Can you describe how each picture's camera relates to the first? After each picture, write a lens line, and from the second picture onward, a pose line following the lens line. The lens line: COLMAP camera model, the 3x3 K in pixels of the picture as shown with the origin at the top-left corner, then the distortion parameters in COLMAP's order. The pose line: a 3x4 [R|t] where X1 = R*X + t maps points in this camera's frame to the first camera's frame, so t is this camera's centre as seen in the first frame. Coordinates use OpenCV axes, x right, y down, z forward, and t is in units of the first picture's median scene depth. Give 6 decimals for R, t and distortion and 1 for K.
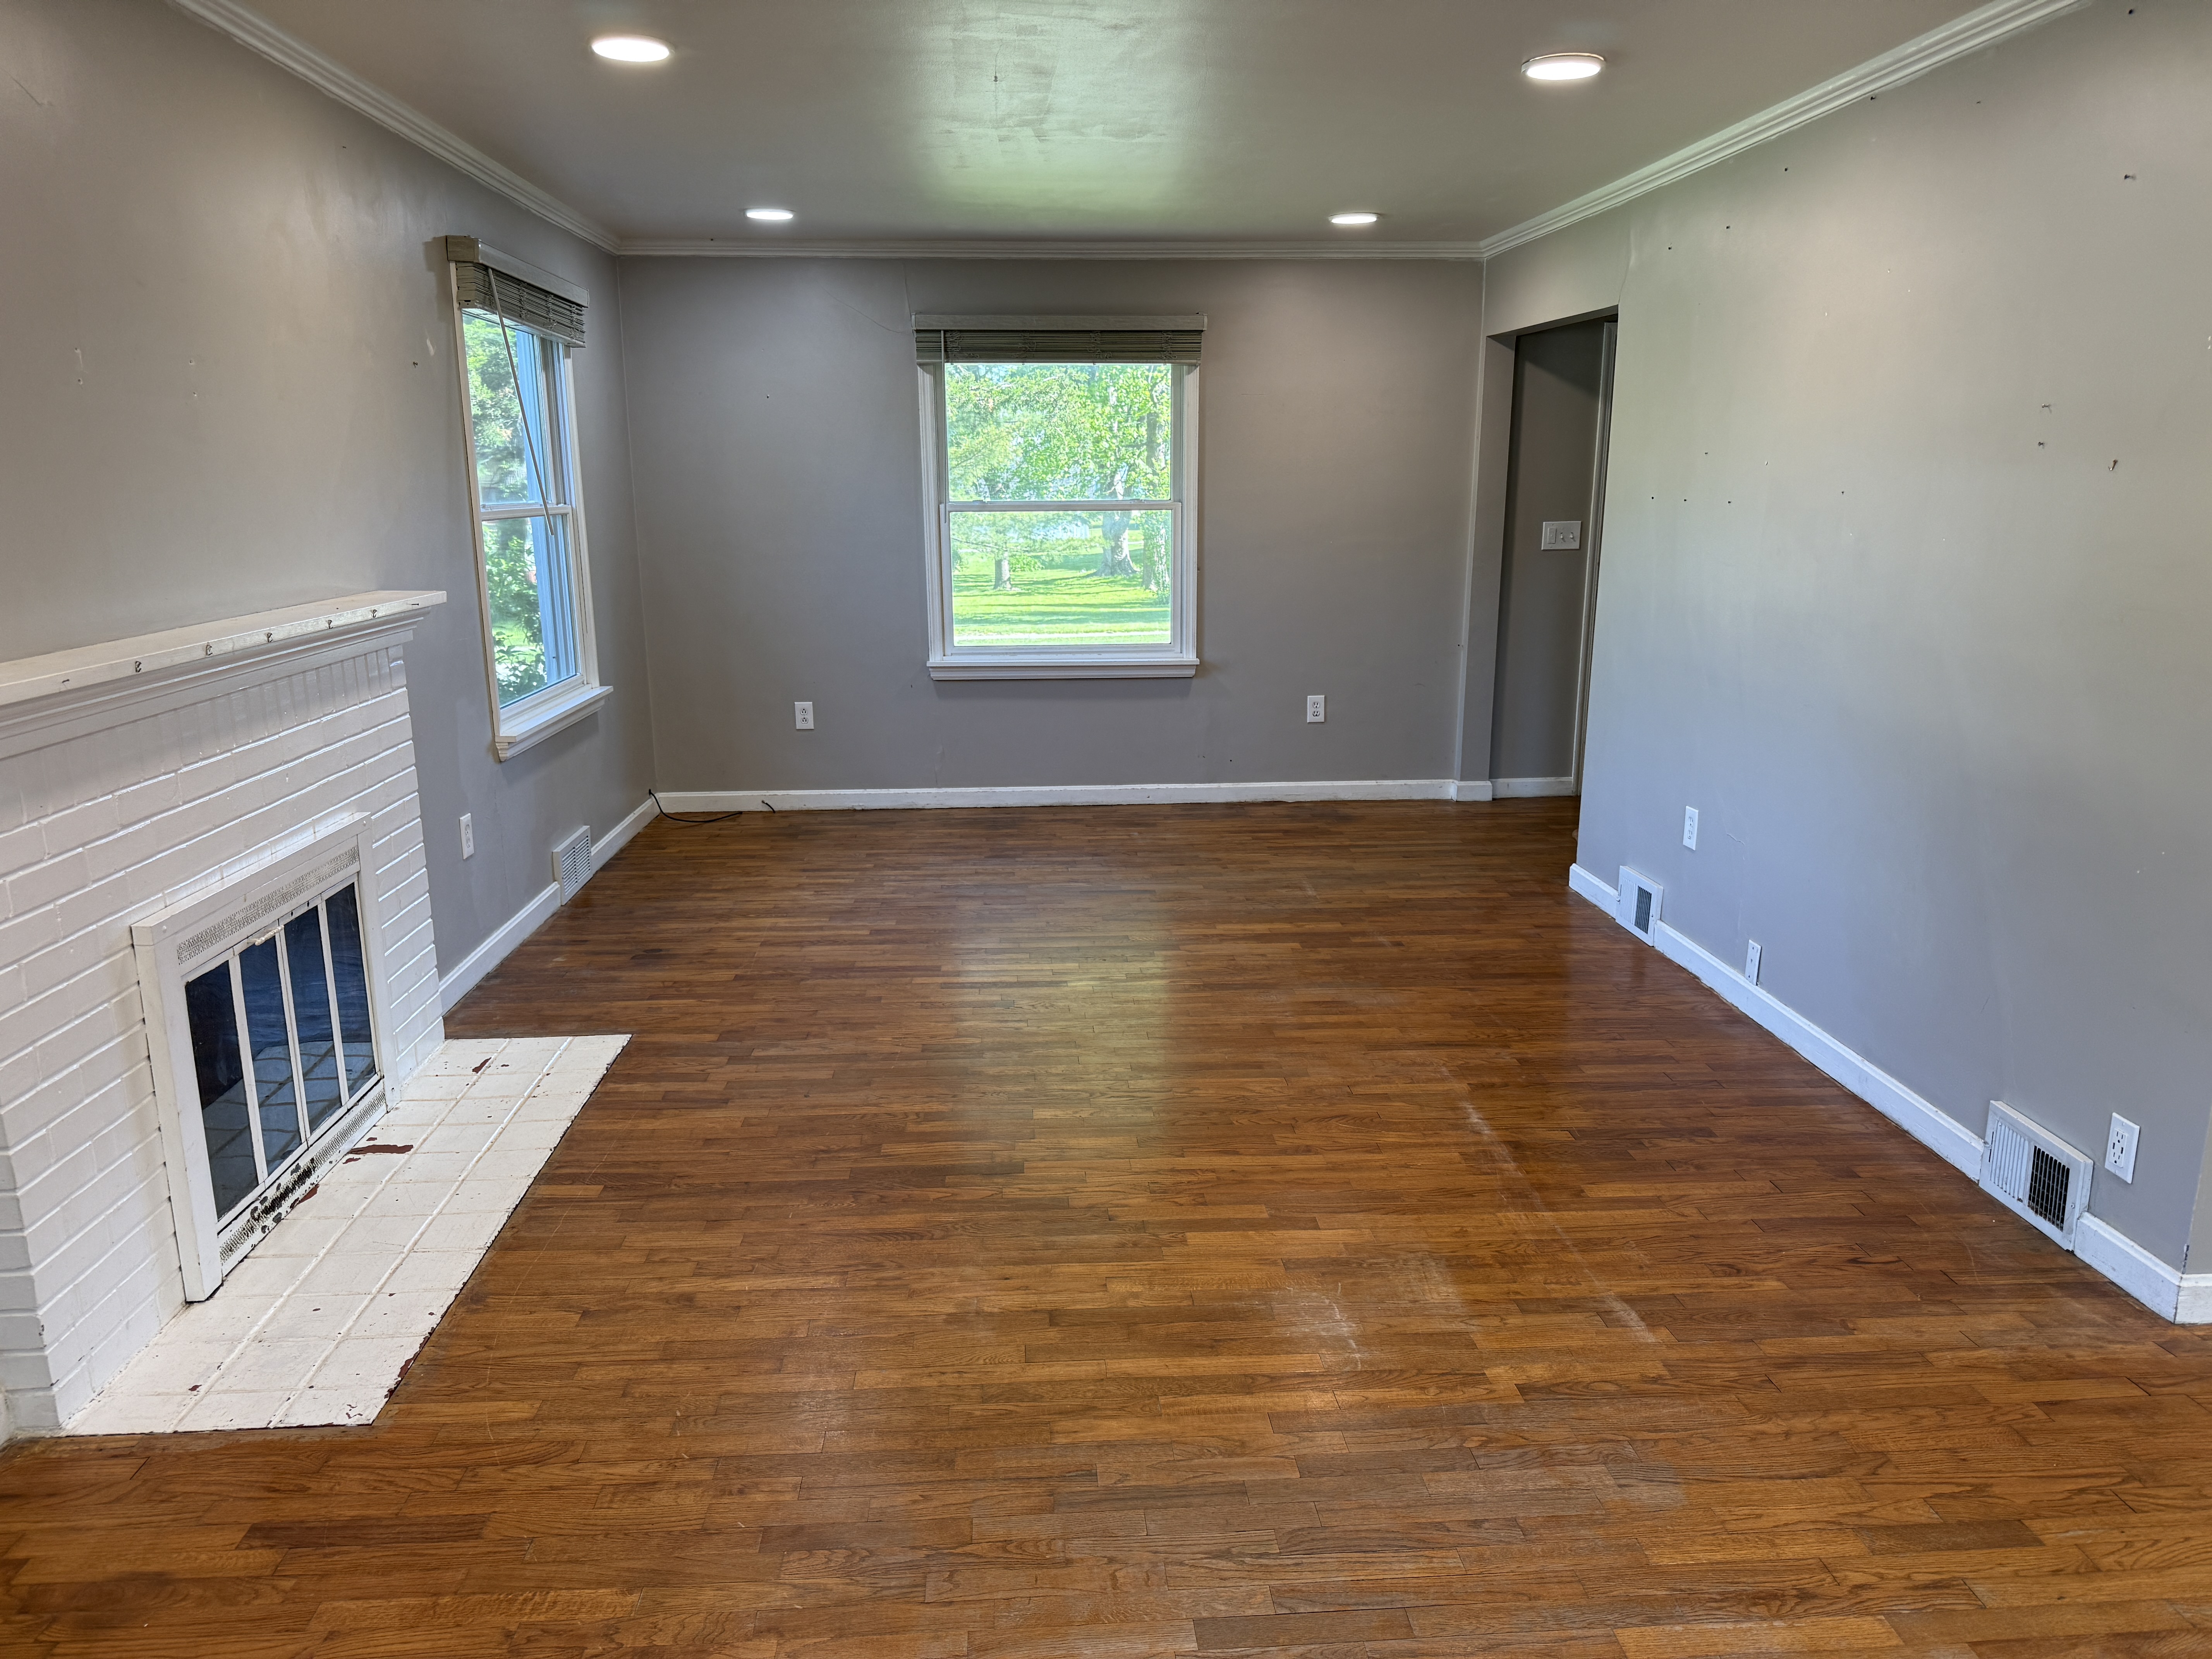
lens RADIAL K [[1538.5, 0, 1092.5], [0, 1538.5, 822.5], [0, 0, 1]] dist [0.049228, -0.051095]
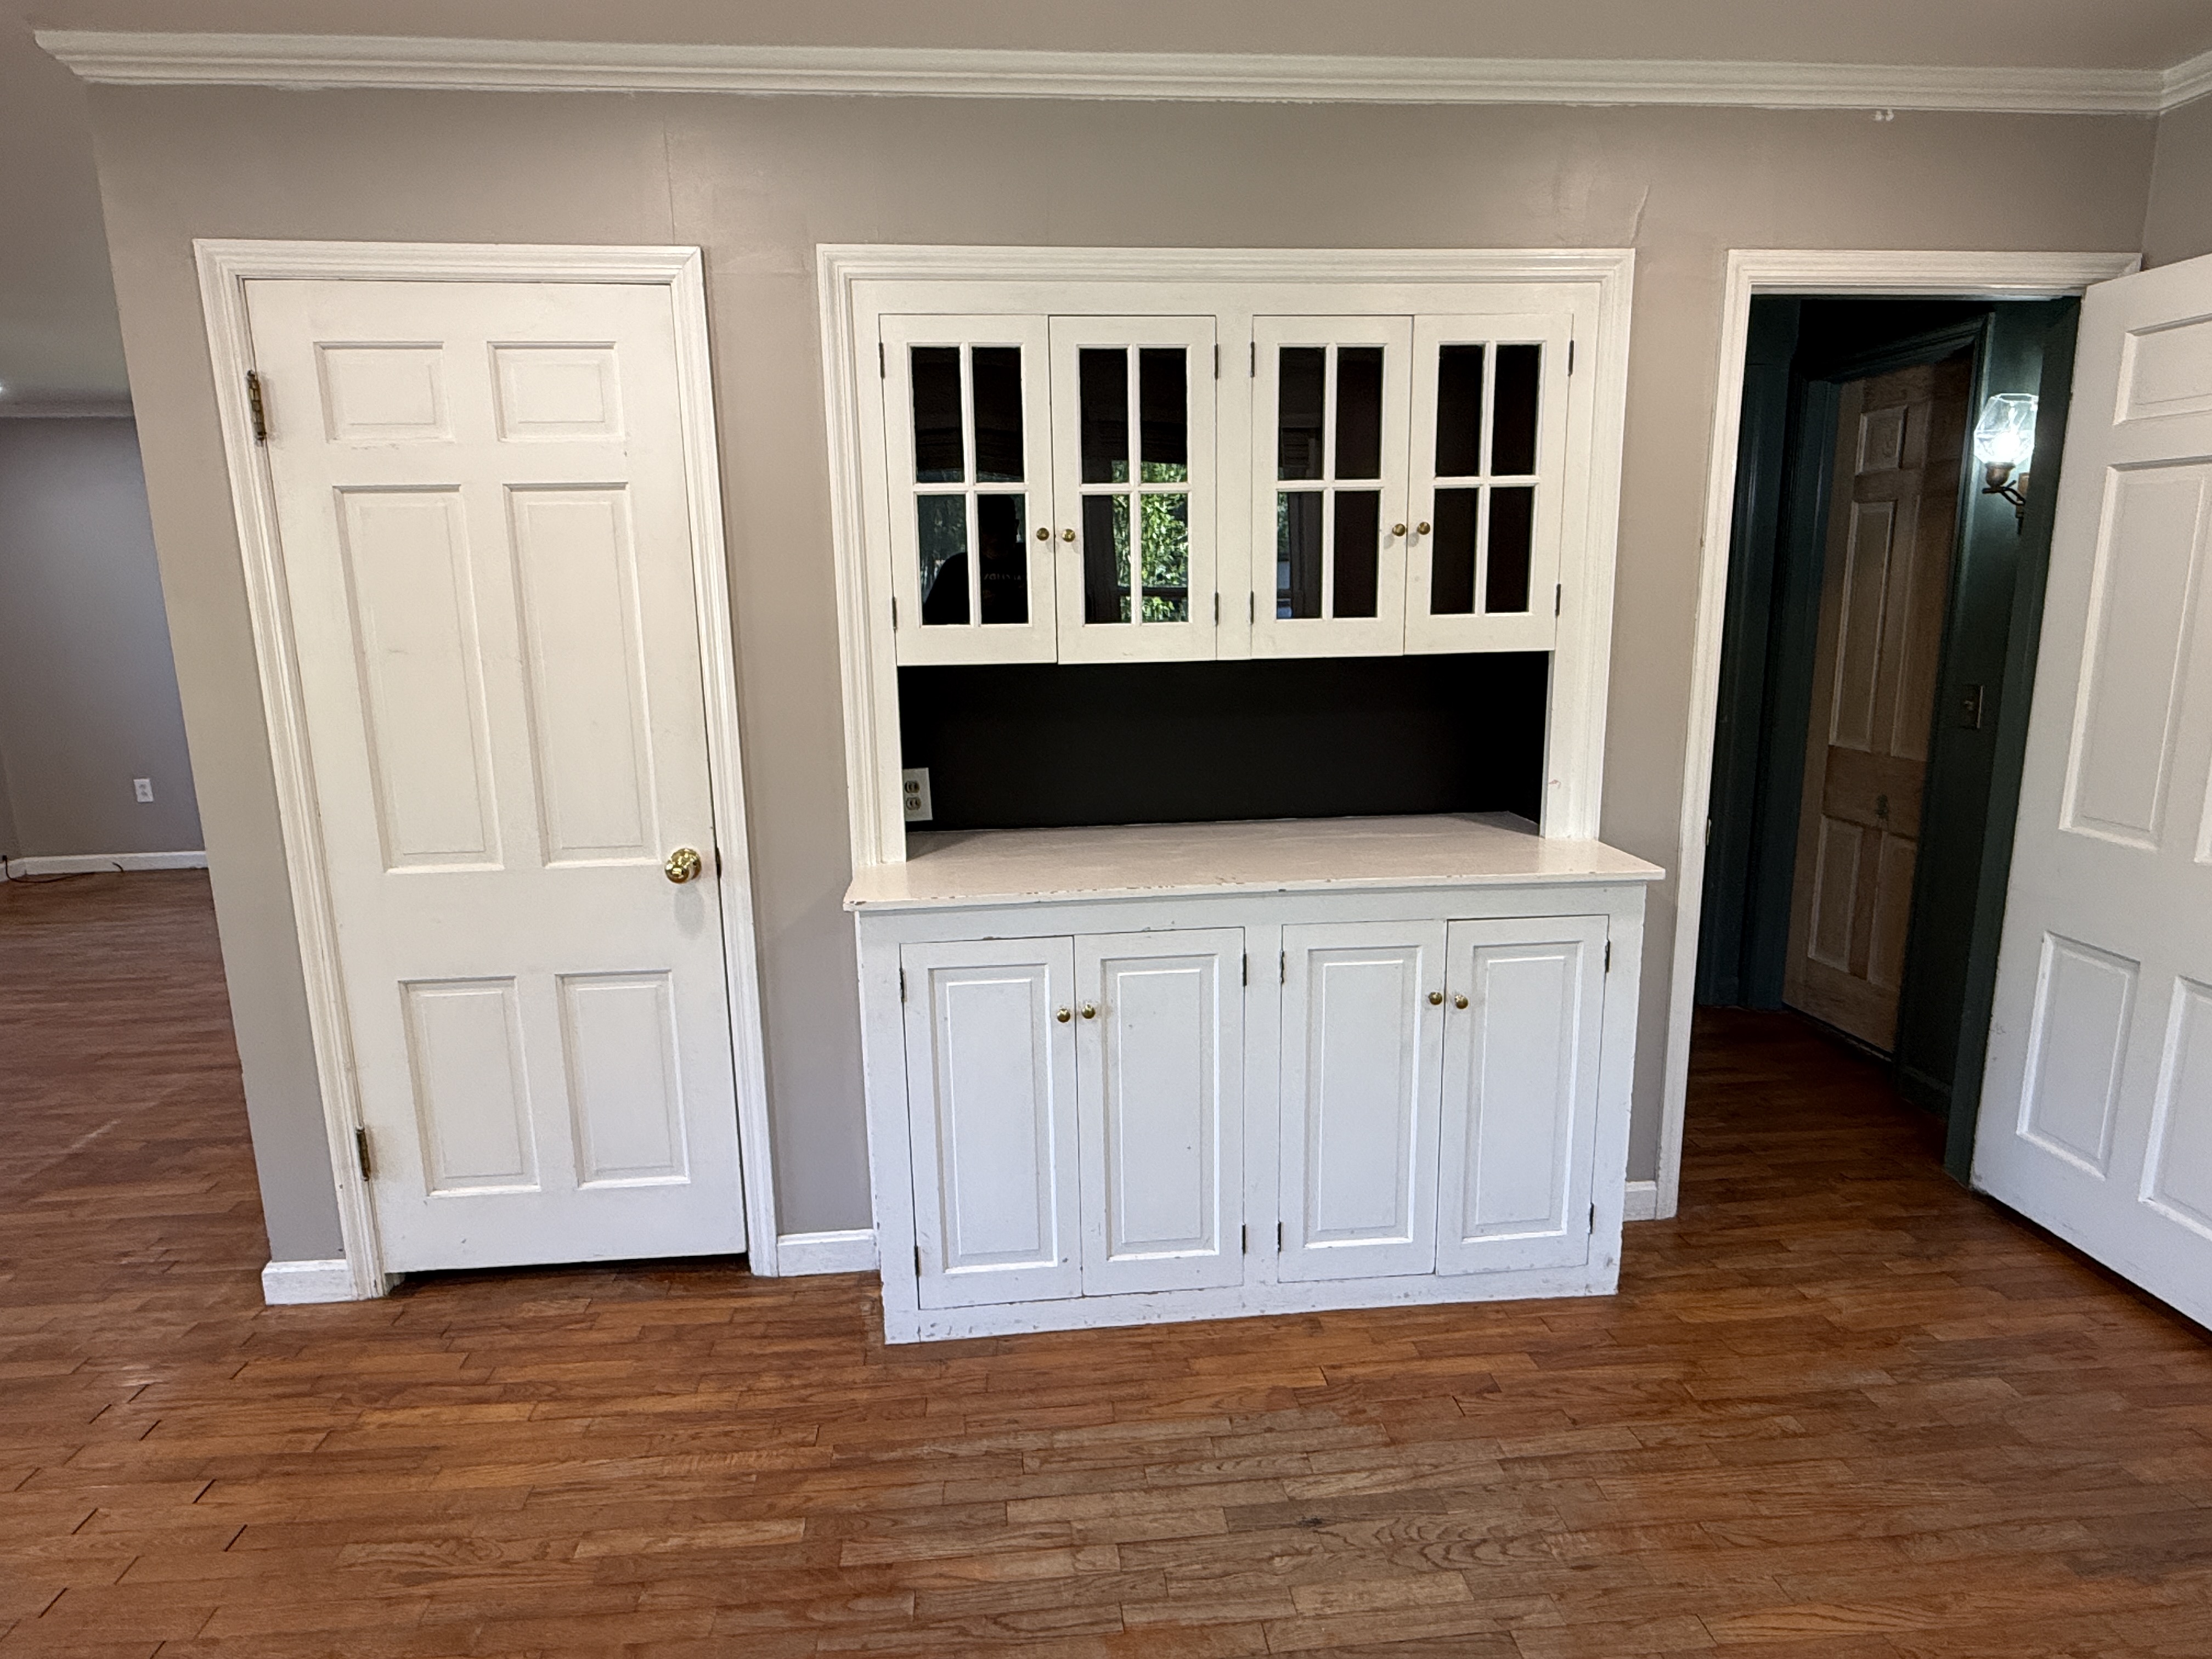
lens RADIAL K [[1253.2, 0, 1114.2], [0, 1253.2, 843.7], [0, 0, 1]] dist [-0.003165, 0.000622]
pose [[0.999394, -0.016653, 0.030552, 1.233658], [0.017121, 0.999739, -0.015126, -0.002265], [-0.030292, 0.015640, 0.999419, 0.023754]]
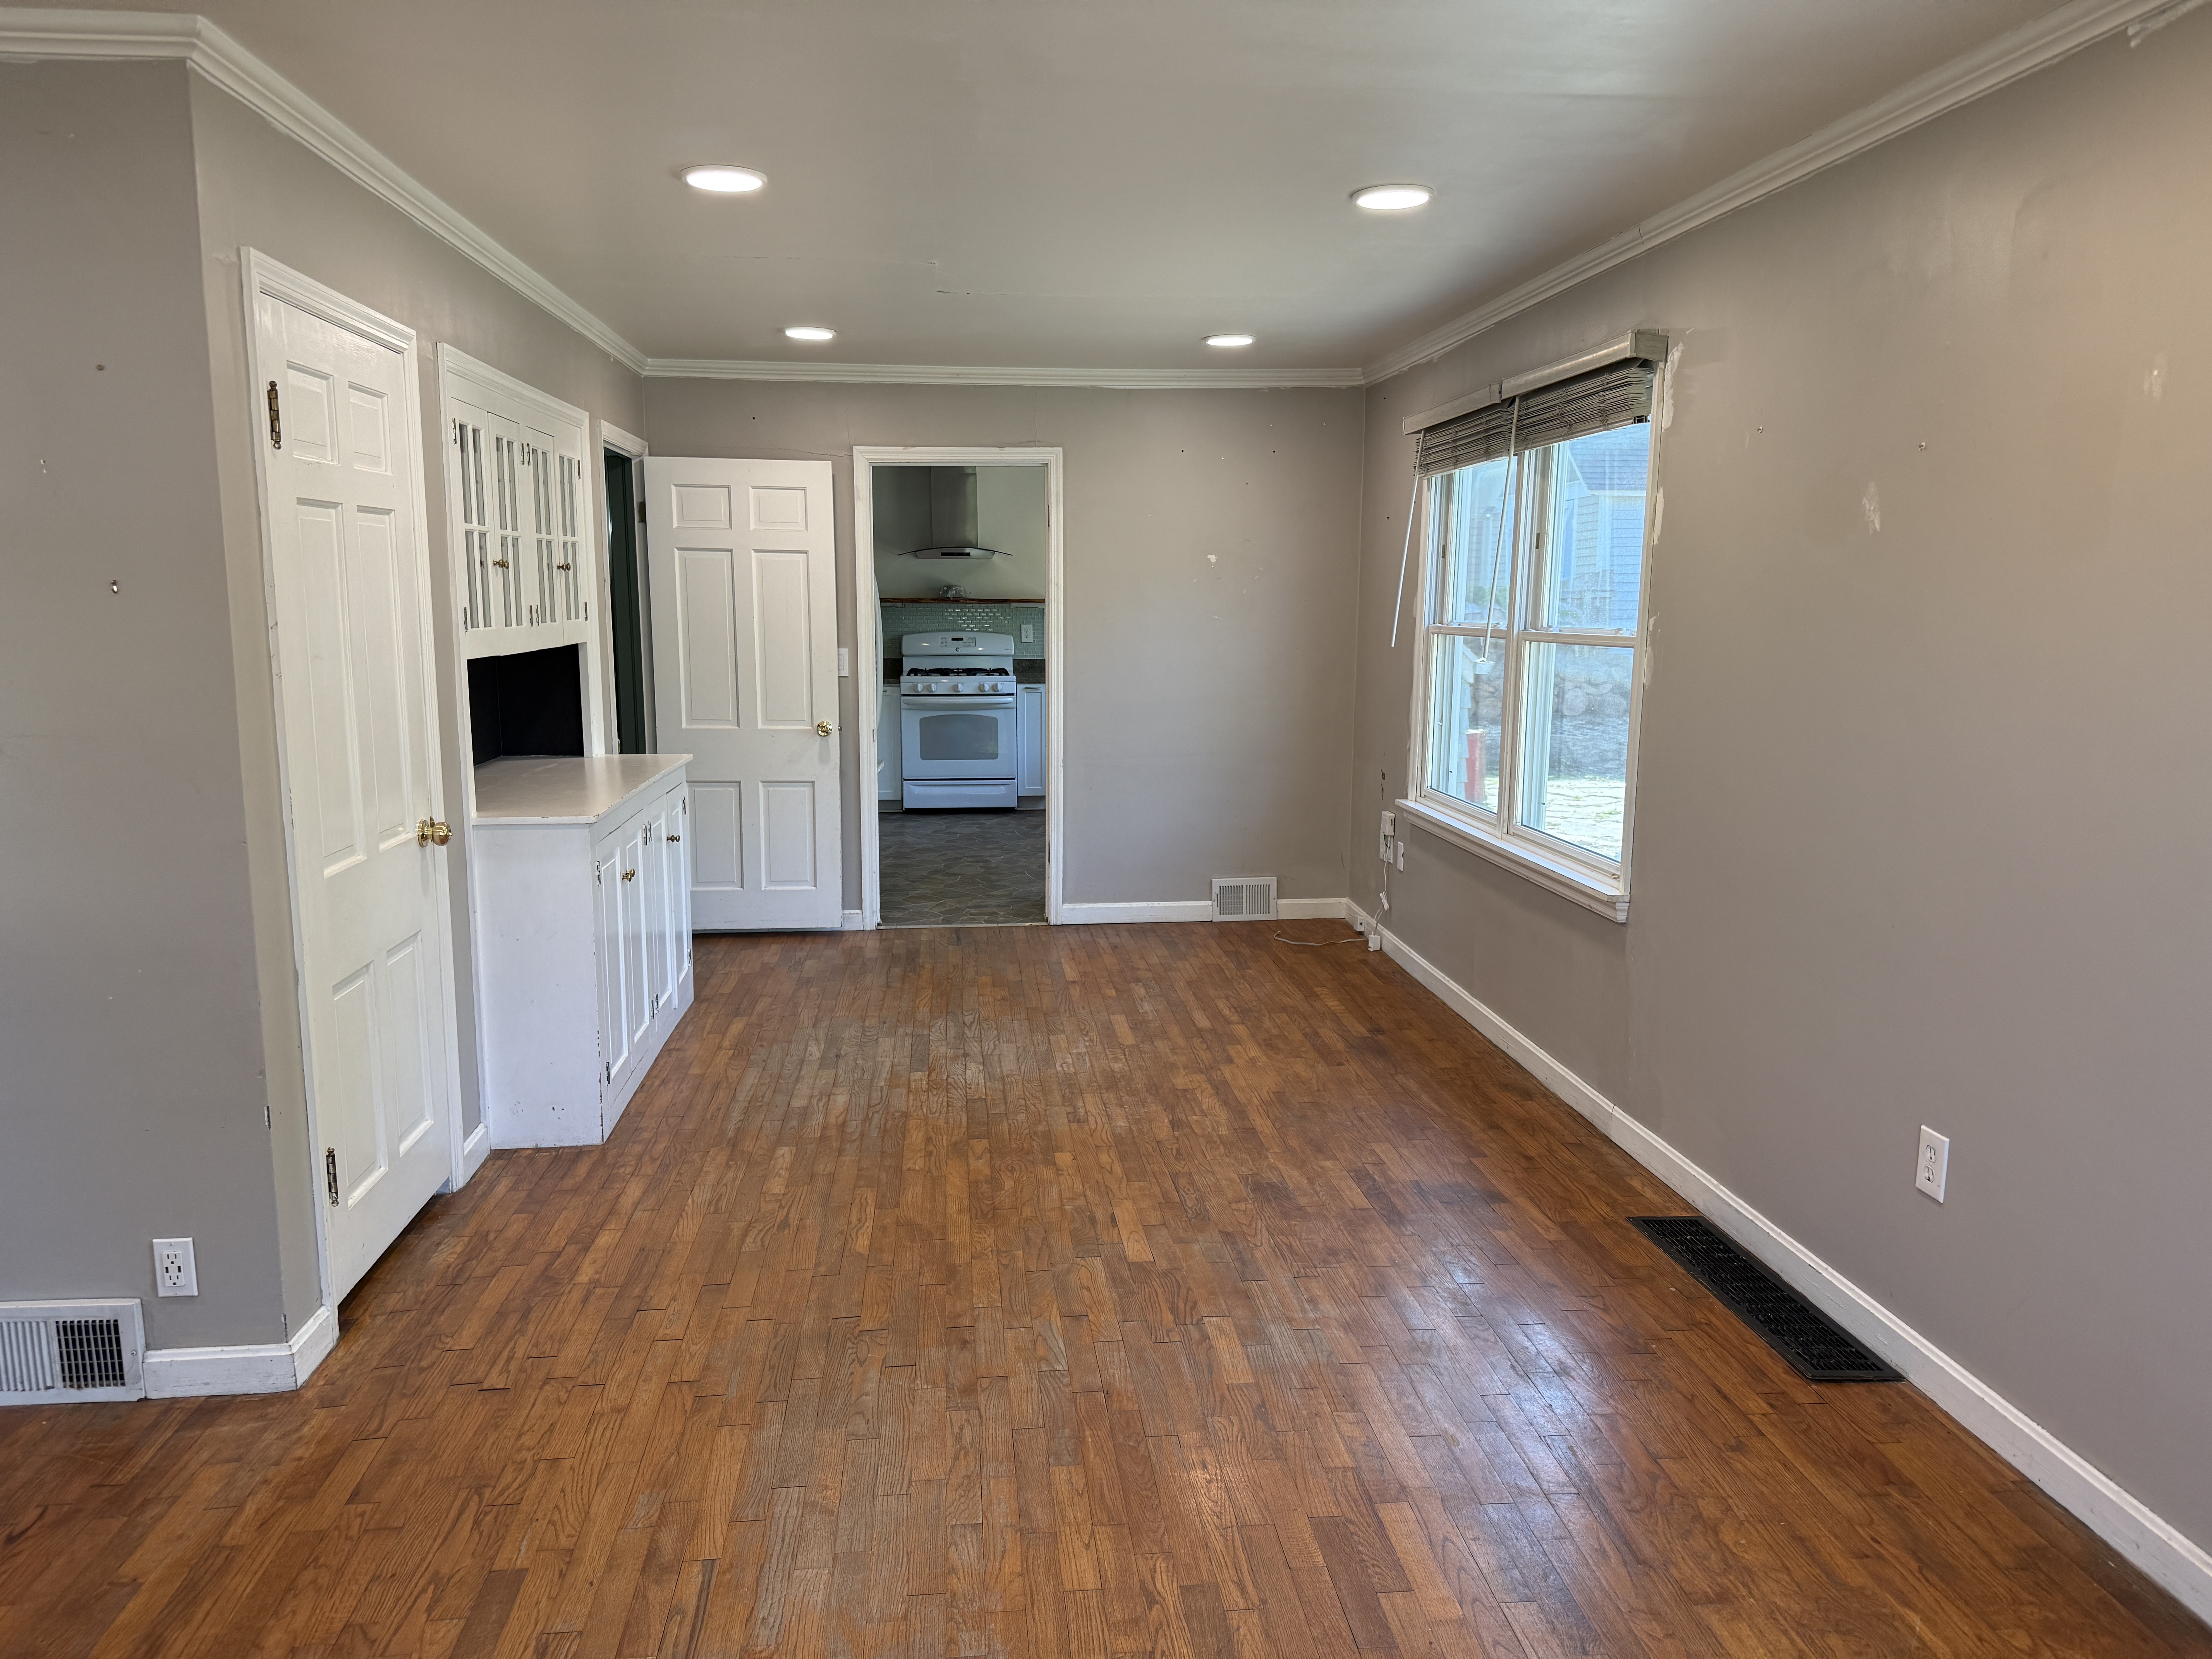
lens RADIAL K [[1538.5, 0, 1108.0], [0, 1538.5, 833.8], [0, 0, 1]] dist [0.049228, -0.051095]
pose [[-0.039432, -0.151645, 0.987648, -0.291065], [0.213780, 0.964250, 0.156588, -0.083033], [-0.976086, 0.217314, -0.005603, 0.364313]]
